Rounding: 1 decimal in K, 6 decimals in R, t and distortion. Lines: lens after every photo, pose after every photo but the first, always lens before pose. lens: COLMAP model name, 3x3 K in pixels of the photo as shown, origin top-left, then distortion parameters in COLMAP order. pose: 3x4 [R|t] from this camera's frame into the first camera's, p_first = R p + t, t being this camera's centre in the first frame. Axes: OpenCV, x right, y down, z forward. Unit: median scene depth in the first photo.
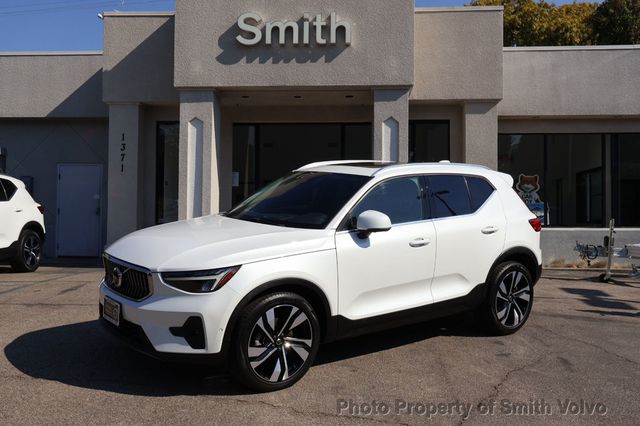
lens RADIAL K [[625.8, 0, 322.1], [0, 625.8, 211.7], [0, 0, 1]] dist [0.039101, 0.000000]
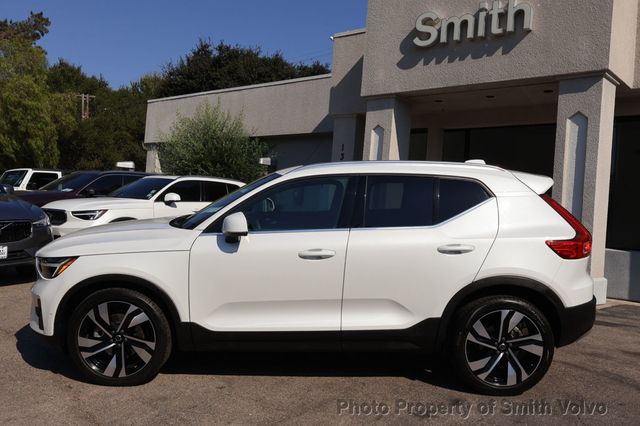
lens RADIAL K [[601.1, 0, 322.6], [0, 601.1, 211.4], [0, 0, 1]] dist [0.021847, 0.000000]
pose [[0.788893, 0.038304, -0.613336, 0.333837], [-0.052318, 0.998618, -0.004927, -0.002118], [0.612300, 0.035975, 0.789807, 0.190394]]
